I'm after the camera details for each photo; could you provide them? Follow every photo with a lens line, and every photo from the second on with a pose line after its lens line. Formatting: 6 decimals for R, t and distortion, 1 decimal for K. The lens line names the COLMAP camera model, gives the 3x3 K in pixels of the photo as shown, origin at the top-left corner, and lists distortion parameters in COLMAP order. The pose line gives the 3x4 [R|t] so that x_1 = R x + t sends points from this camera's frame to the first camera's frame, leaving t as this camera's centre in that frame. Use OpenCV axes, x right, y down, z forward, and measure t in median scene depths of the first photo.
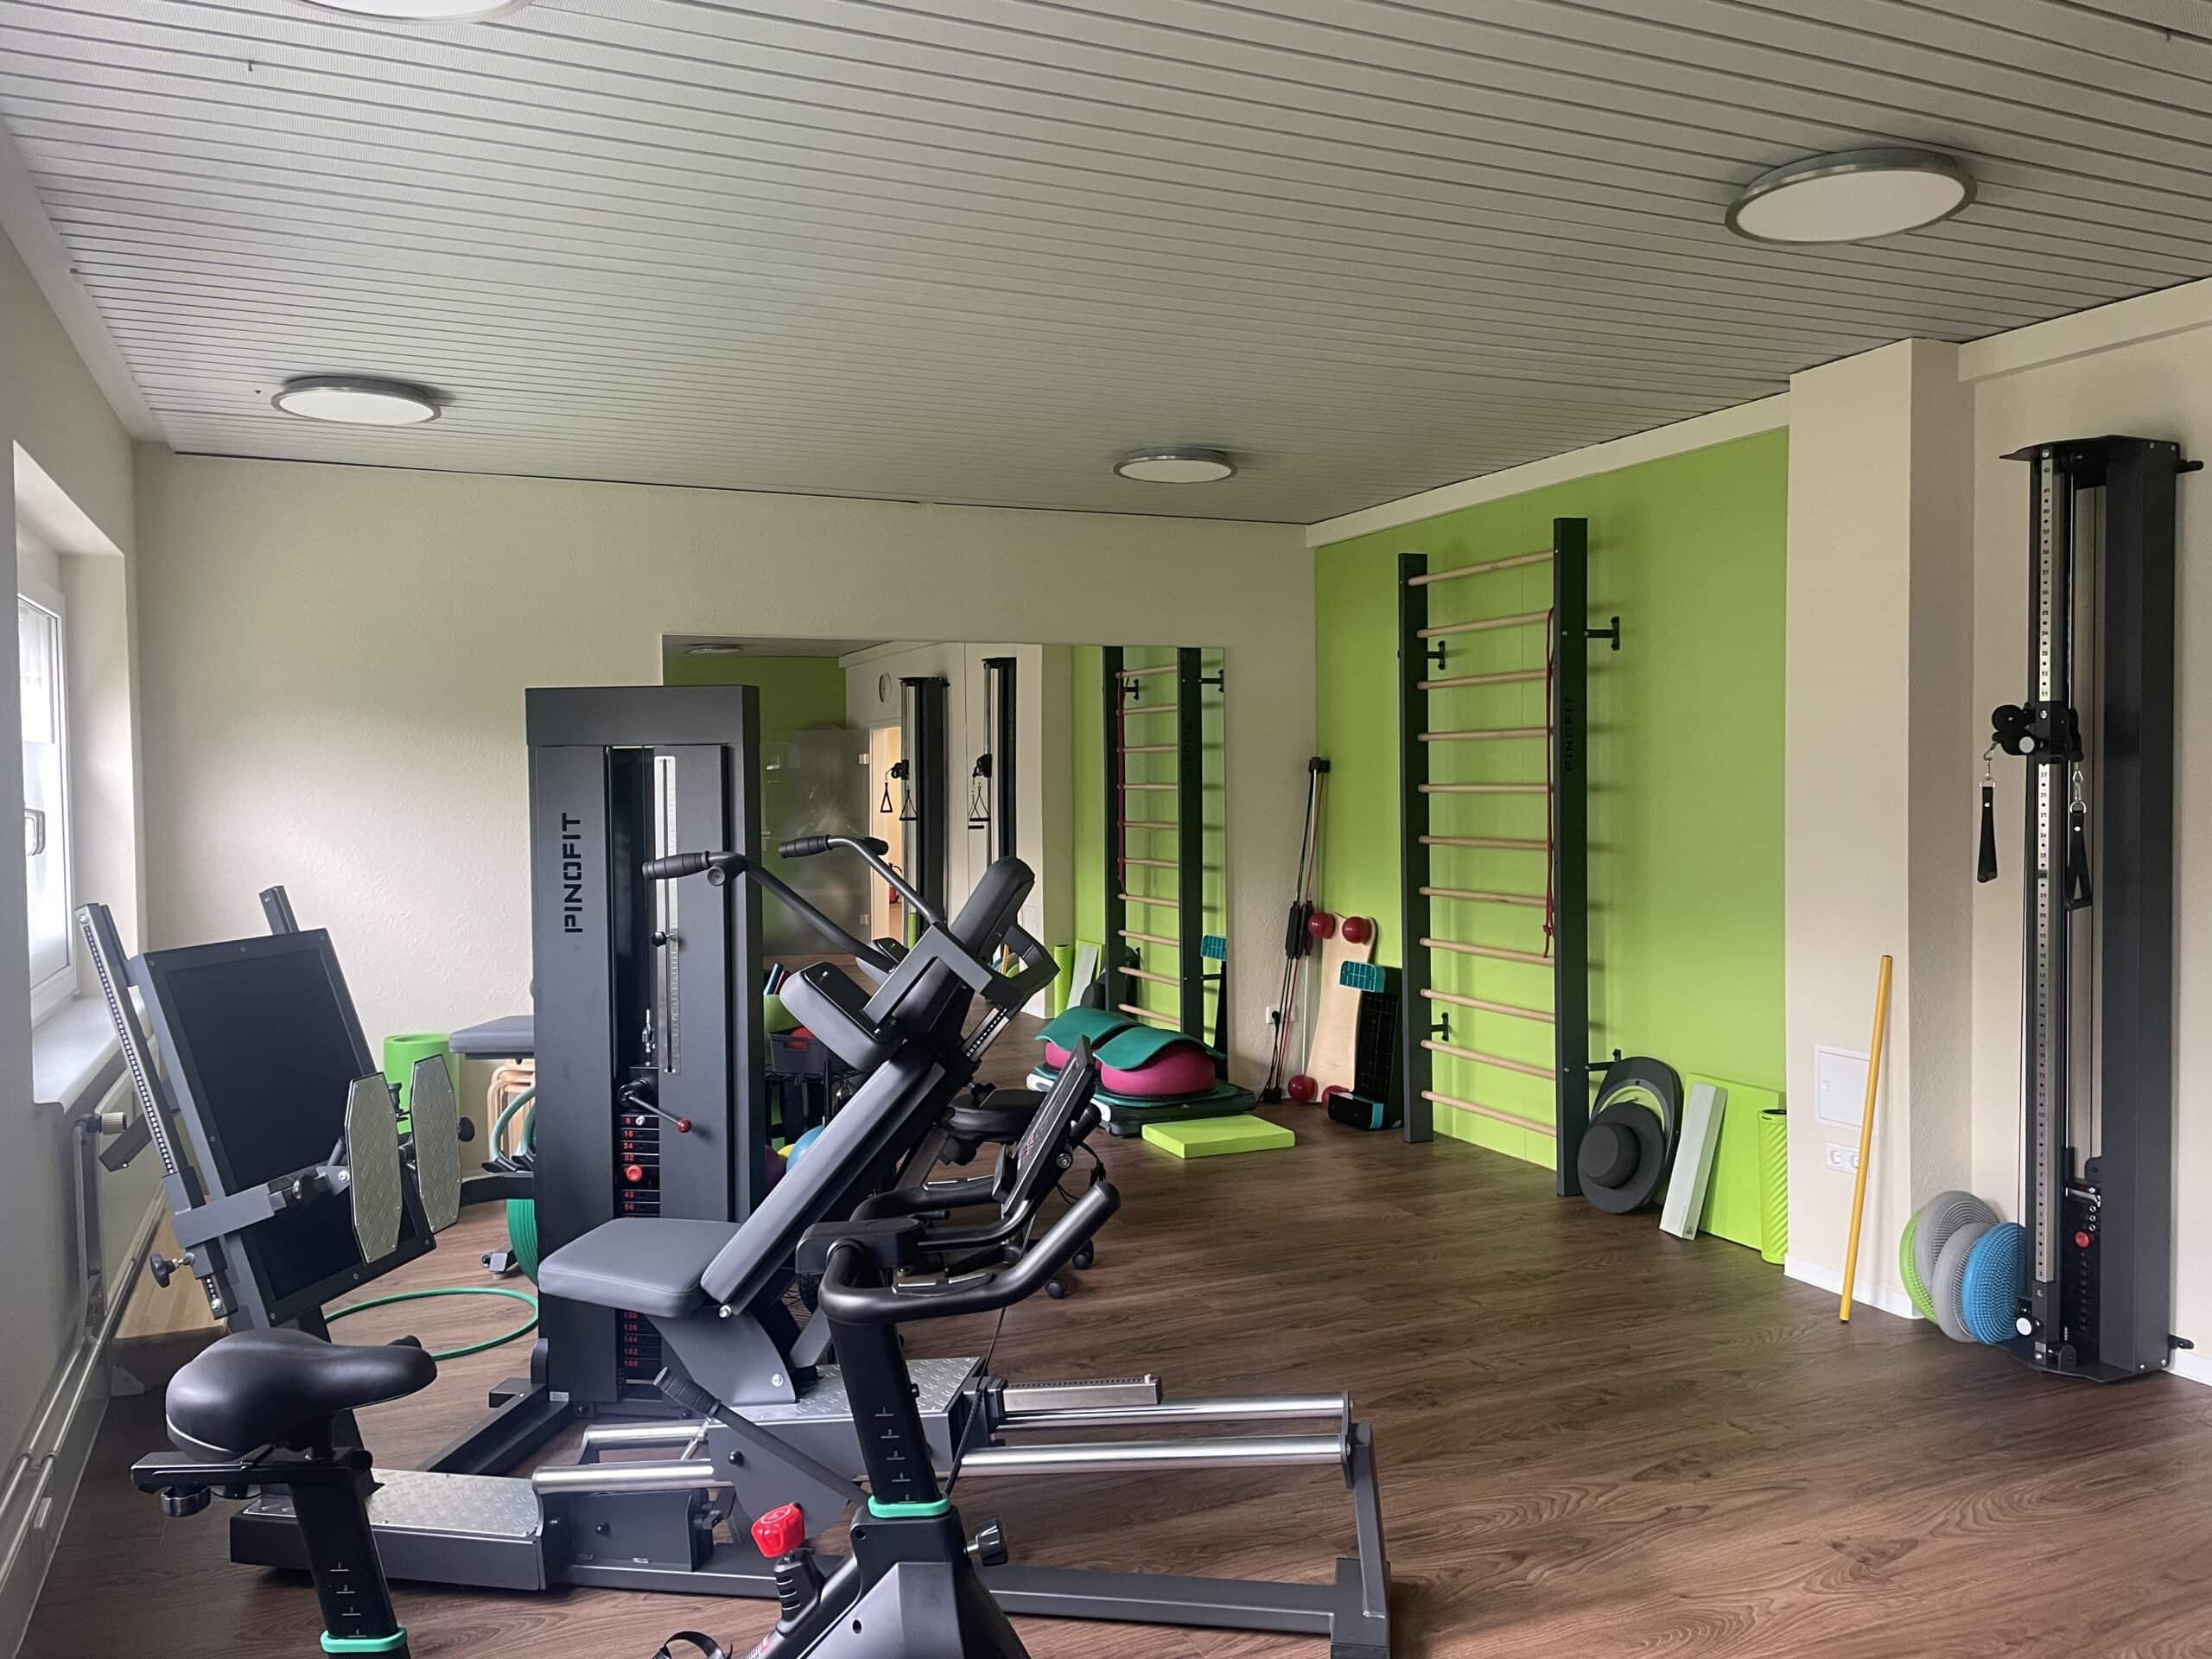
lens RADIAL K [[1700.8, 0, 1095.3], [0, 1700.8, 829.5], [0, 0, 1]] dist [0.088552, -0.104977]
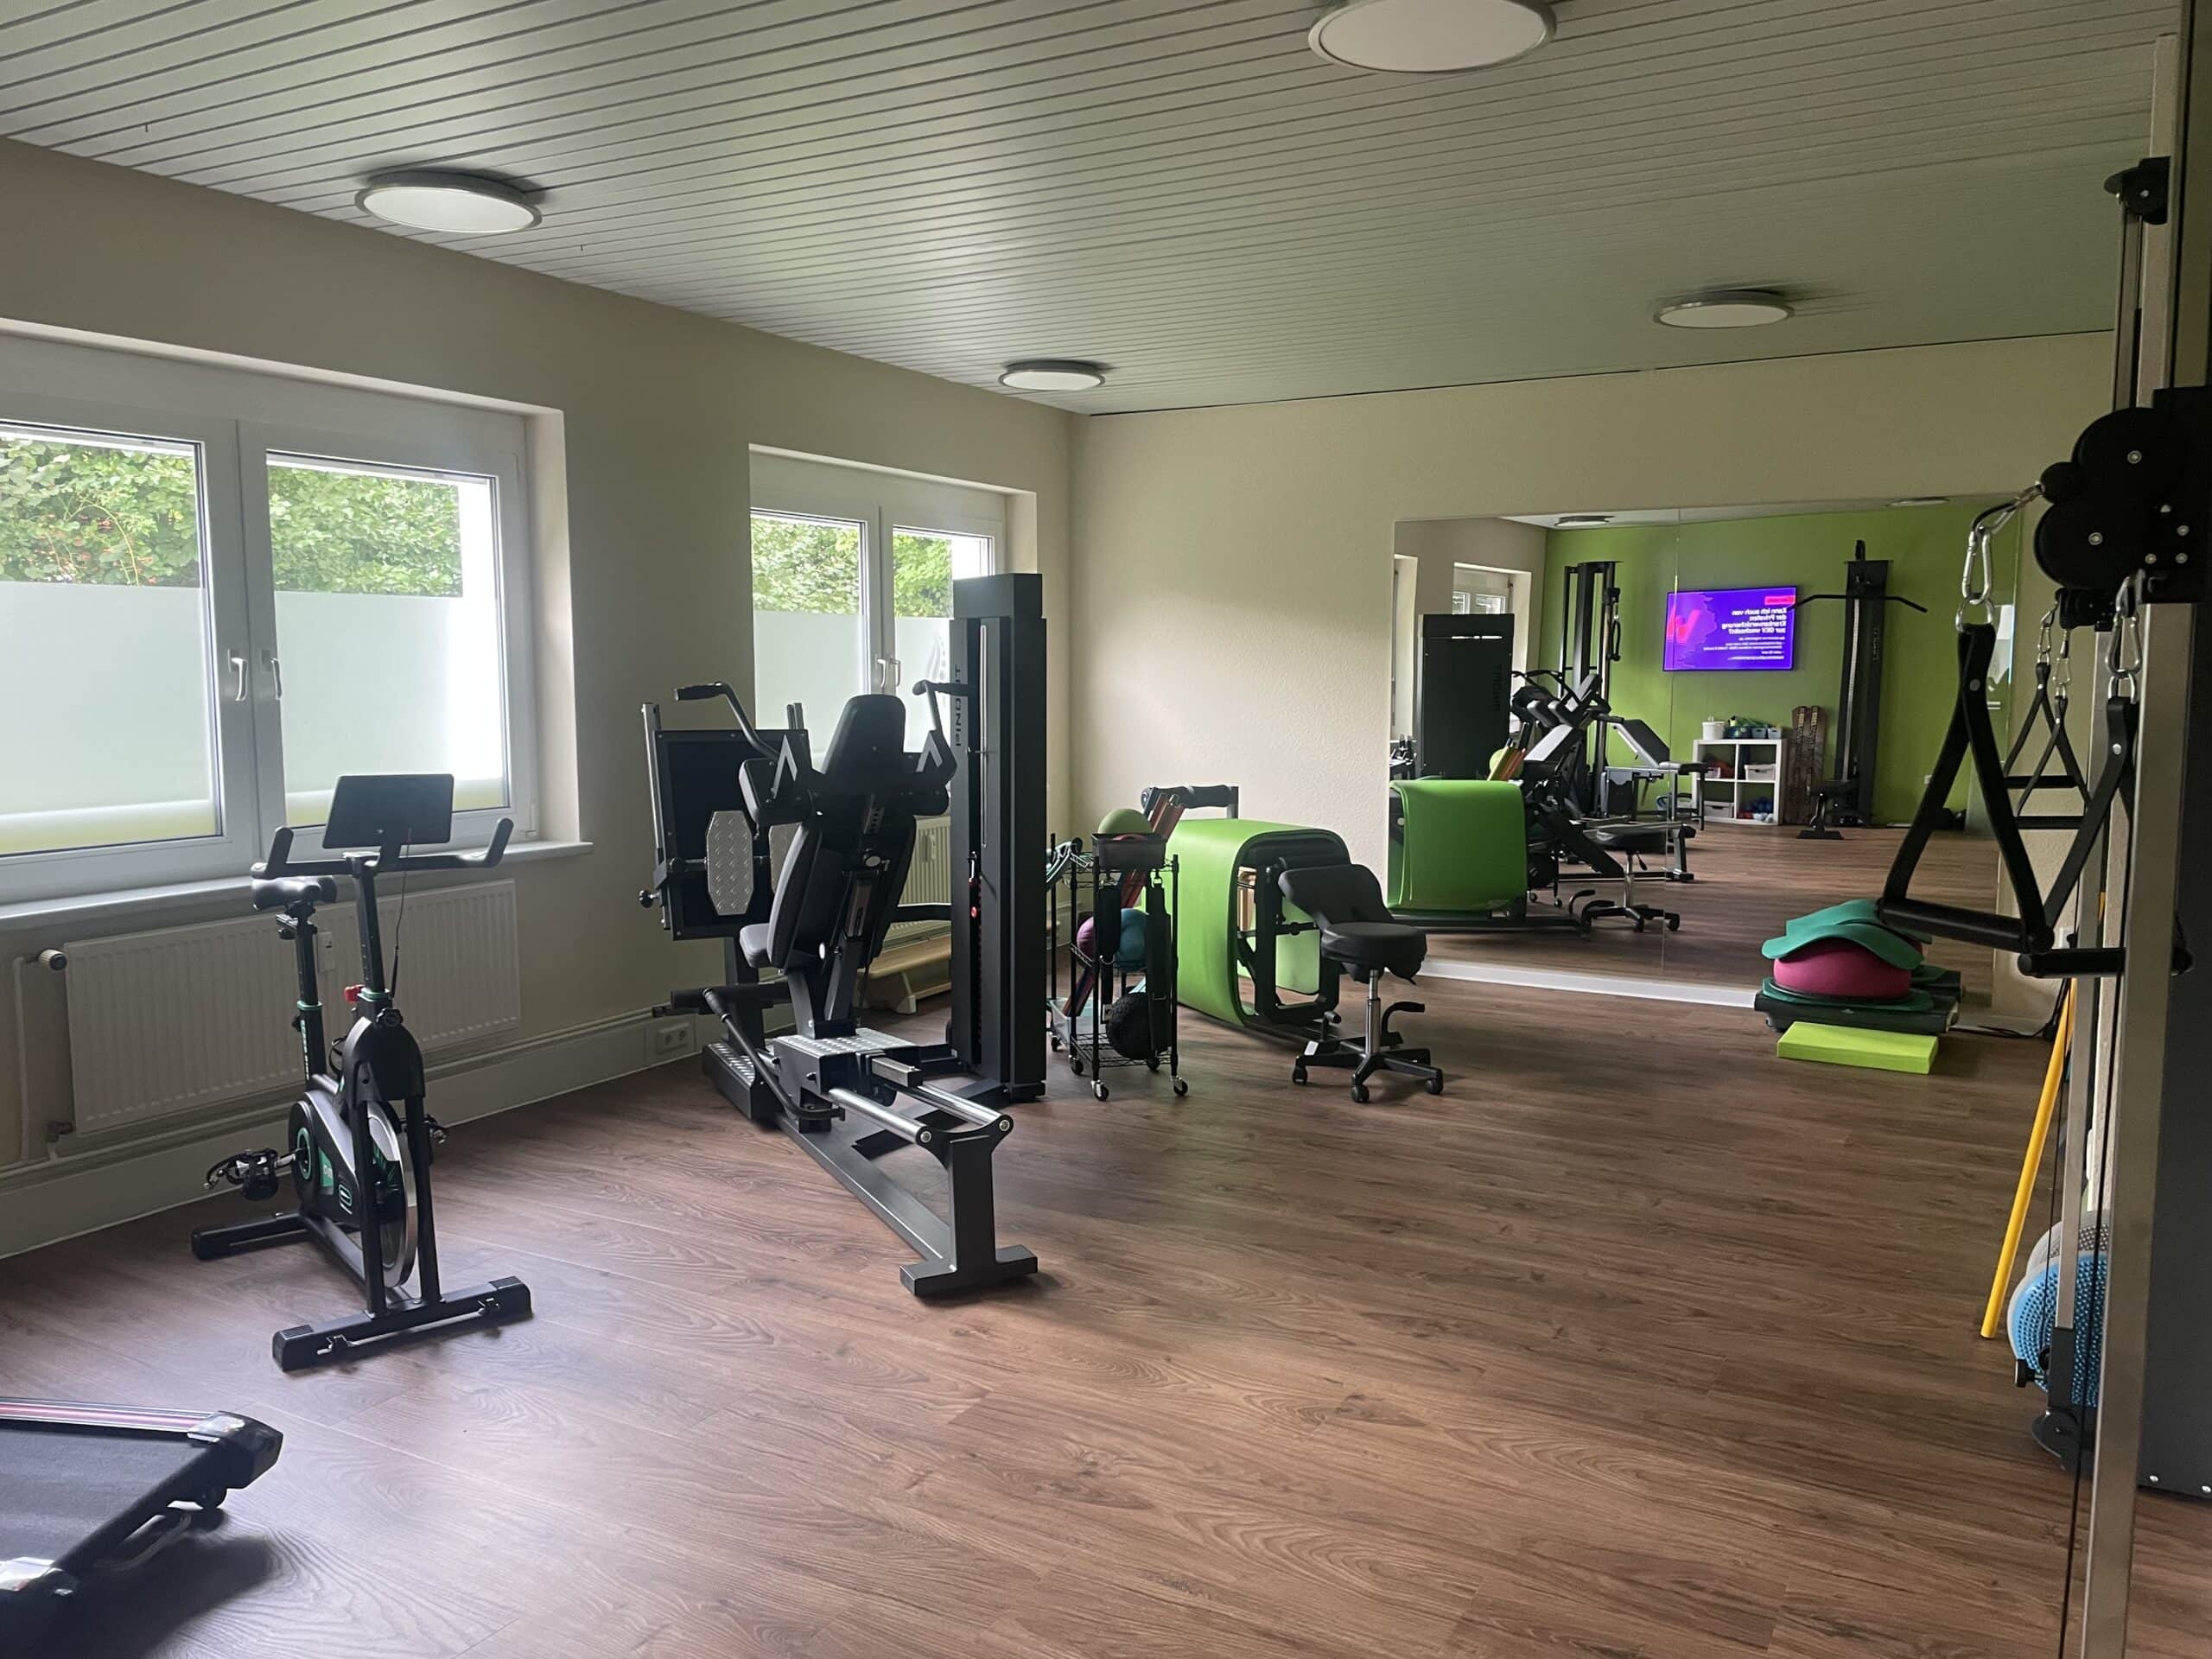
lens RADIAL K [[1700.8, 0, 1157.5], [0, 1700.8, 853.6], [0, 0, 1]] dist [0.088552, -0.104977]
pose [[0.597433, 0.111621, -0.794113, 0.811346], [-0.041512, 0.993242, 0.108380, -0.011040], [0.800844, -0.031784, 0.598029, 0.215631]]
